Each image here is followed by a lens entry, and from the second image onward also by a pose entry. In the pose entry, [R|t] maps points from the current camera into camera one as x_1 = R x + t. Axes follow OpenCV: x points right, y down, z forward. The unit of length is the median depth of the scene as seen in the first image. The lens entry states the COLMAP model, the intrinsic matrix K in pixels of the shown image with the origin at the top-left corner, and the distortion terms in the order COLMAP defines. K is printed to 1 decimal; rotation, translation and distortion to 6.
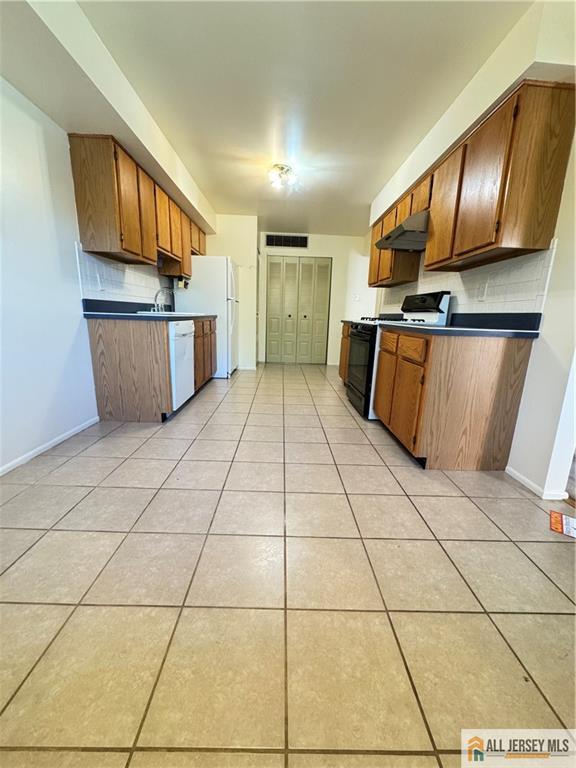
lens RADIAL K [[307.8, 0, 286.5], [0, 307.8, 384.5], [0, 0, 1]] dist [-0.003473, 0.001046]
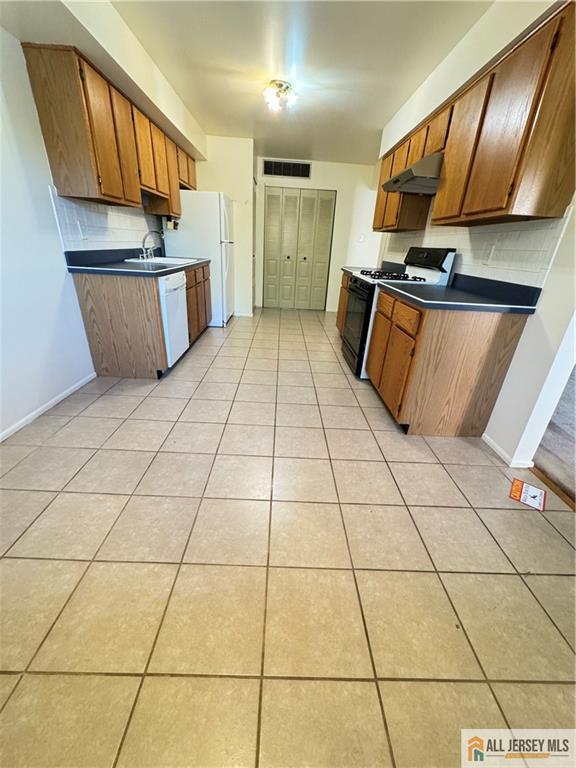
lens RADIAL K [[307.8, 0, 286.2], [0, 307.8, 385.7], [0, 0, 1]] dist [-0.003473, 0.001046]
pose [[0.999797, 0.019913, 0.003168, 0.028628], [-0.020138, 0.978171, 0.206822, -0.113639], [0.001019, -0.206844, 0.978373, -0.009337]]
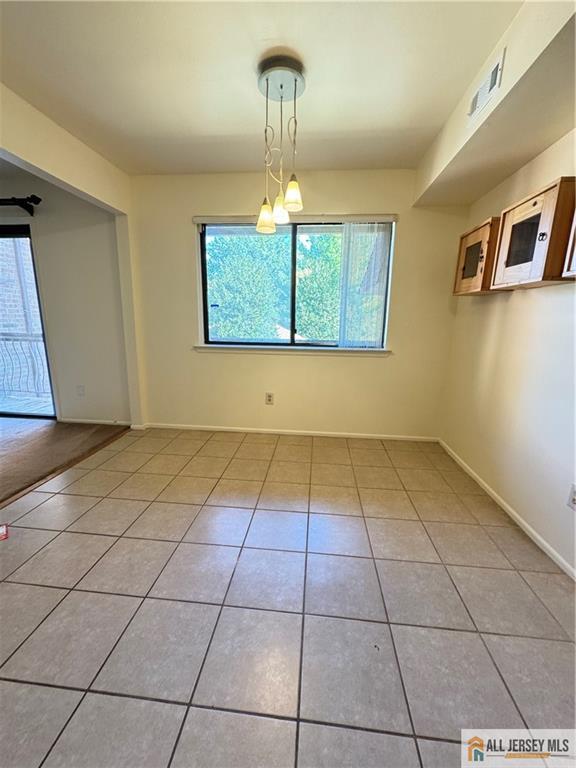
lens RADIAL K [[307.8, 0, 286.4], [0, 307.8, 383.7], [0, 0, 1]] dist [-0.003473, 0.001046]
pose [[-0.991983, -0.078312, 0.099185, -0.186068], [-0.029684, 0.907282, 0.419474, -0.450624], [-0.122838, 0.413166, -0.902333, 1.364871]]
